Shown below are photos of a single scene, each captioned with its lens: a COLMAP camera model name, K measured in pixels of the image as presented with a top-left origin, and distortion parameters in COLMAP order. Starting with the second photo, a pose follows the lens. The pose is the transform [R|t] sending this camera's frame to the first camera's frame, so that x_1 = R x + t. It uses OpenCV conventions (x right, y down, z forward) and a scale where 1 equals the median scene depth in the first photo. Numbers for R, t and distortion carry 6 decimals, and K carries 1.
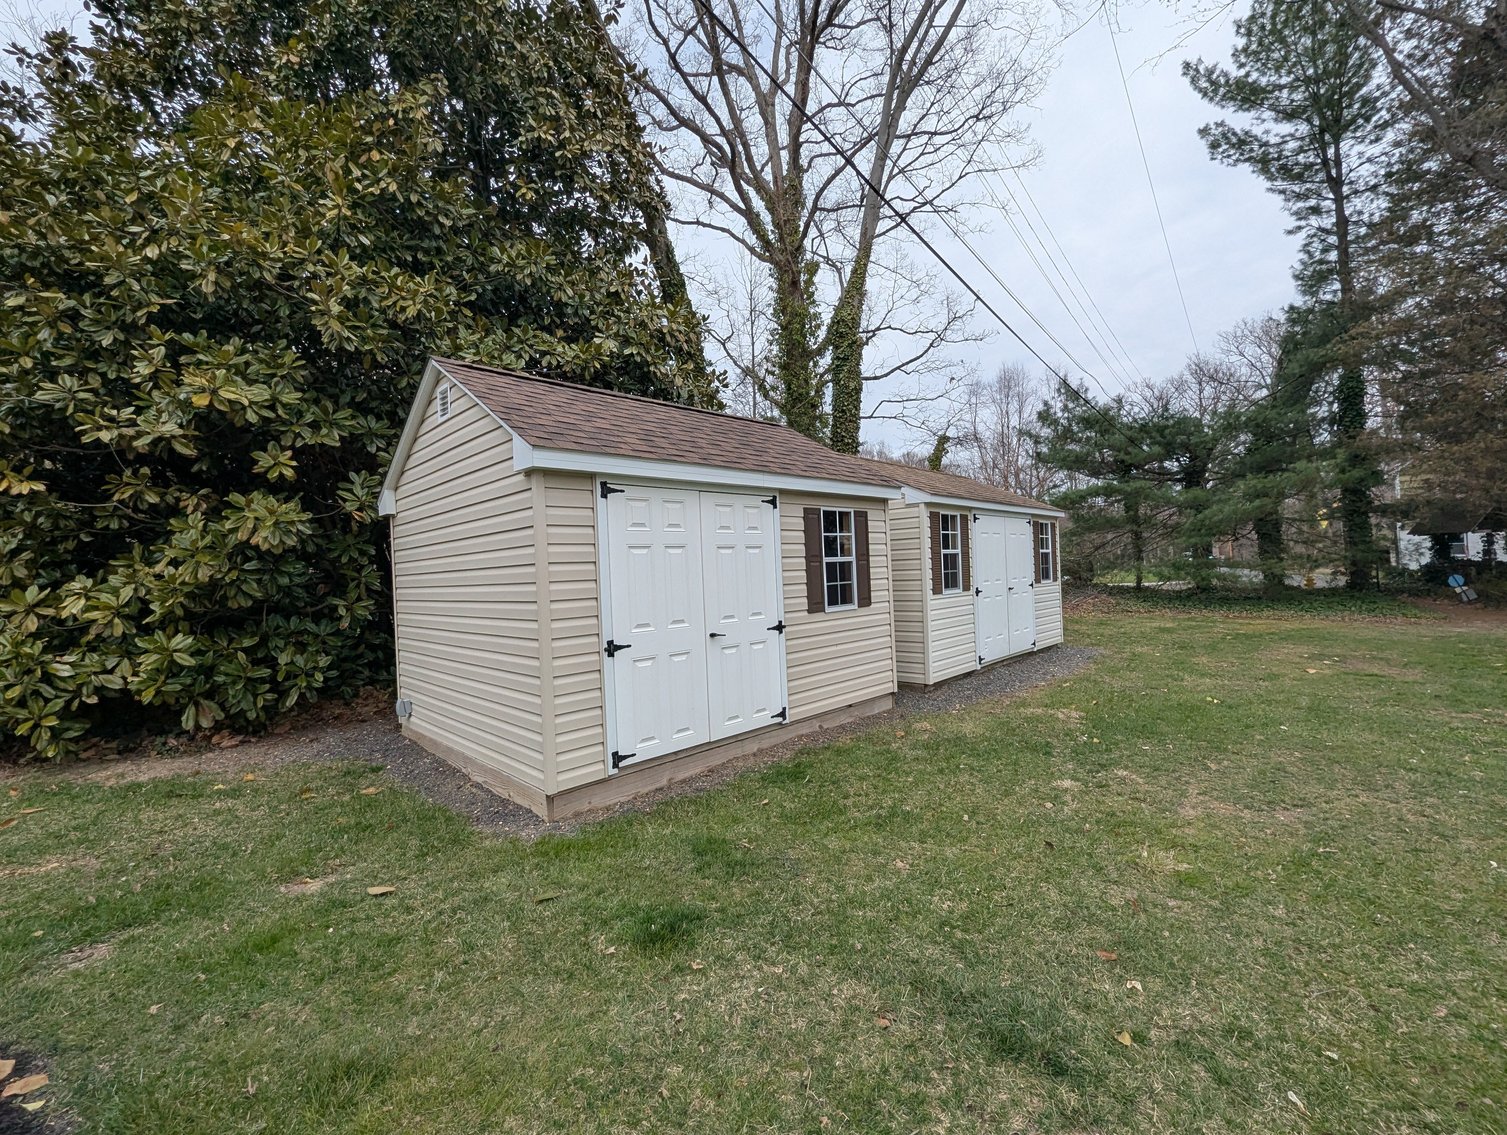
lens RADIAL K [[621.5, 0, 753.5], [0, 621.5, 567.5], [0, 0, 1]] dist [-0.001889, -0.000679]
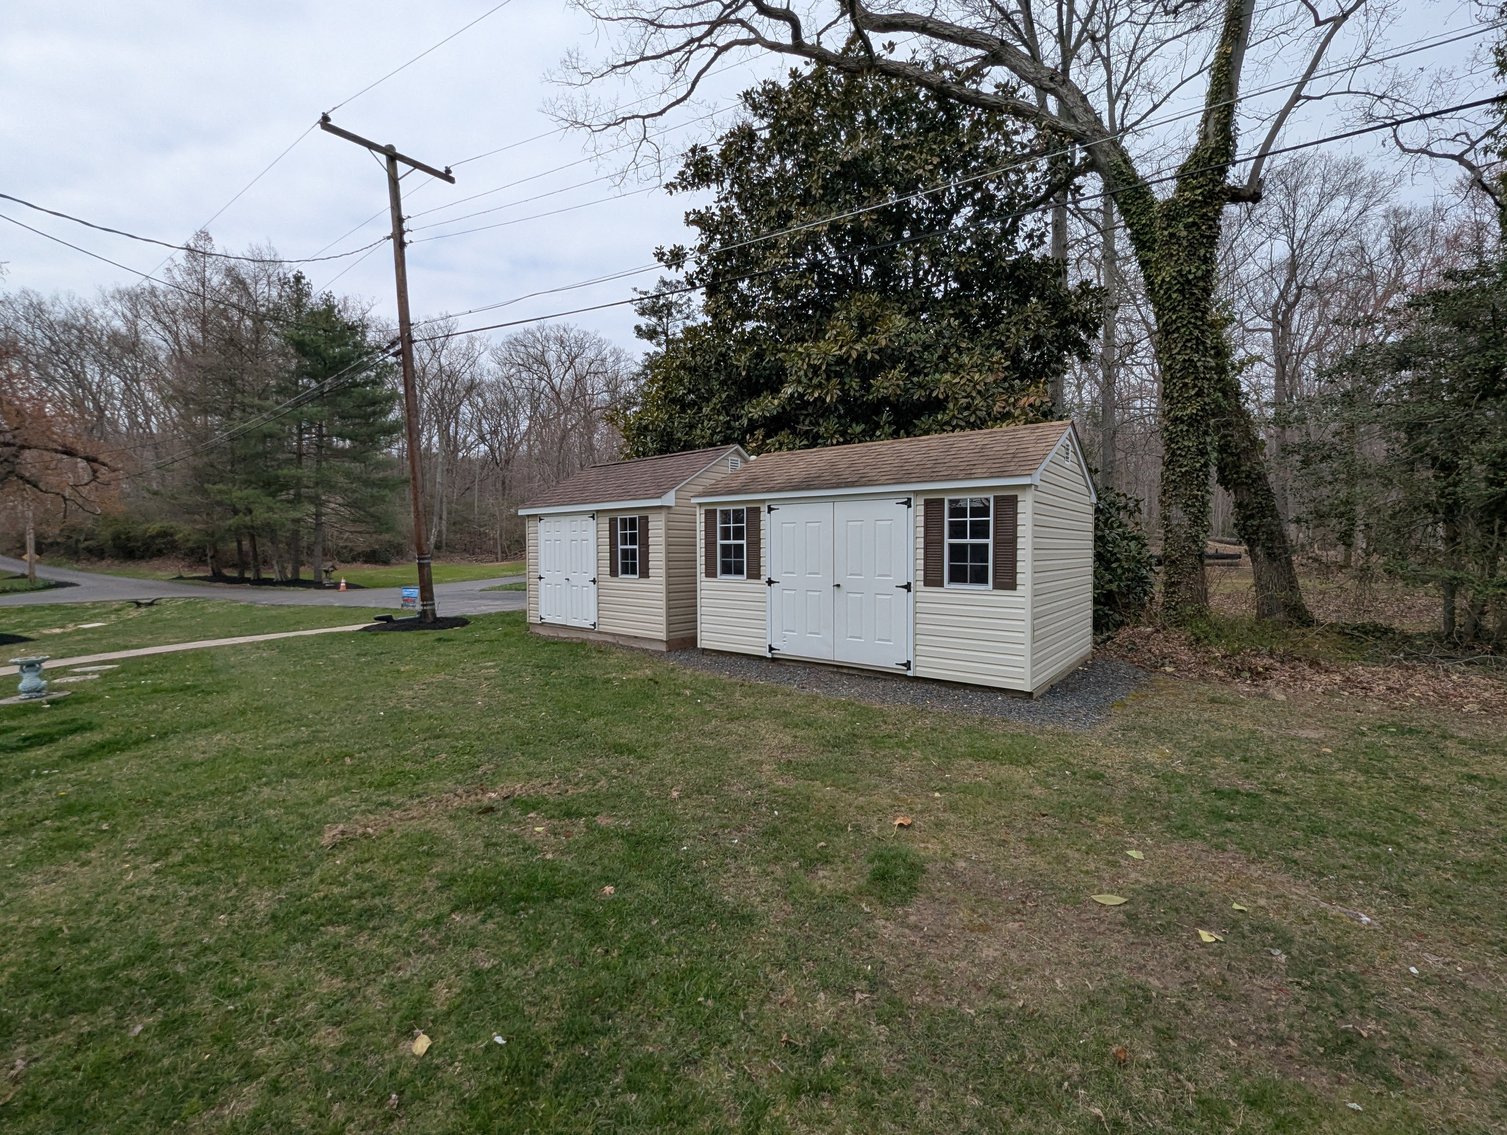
lens RADIAL K [[621.5, 0, 753.5], [0, 621.5, 567.5], [0, 0, 1]] dist [-0.001889, -0.000679]
pose [[0.114470, 0.070941, -0.990890, 1.741975], [0.002597, 0.997422, 0.071709, -0.073091], [0.993423, -0.010782, 0.113991, 1.092487]]
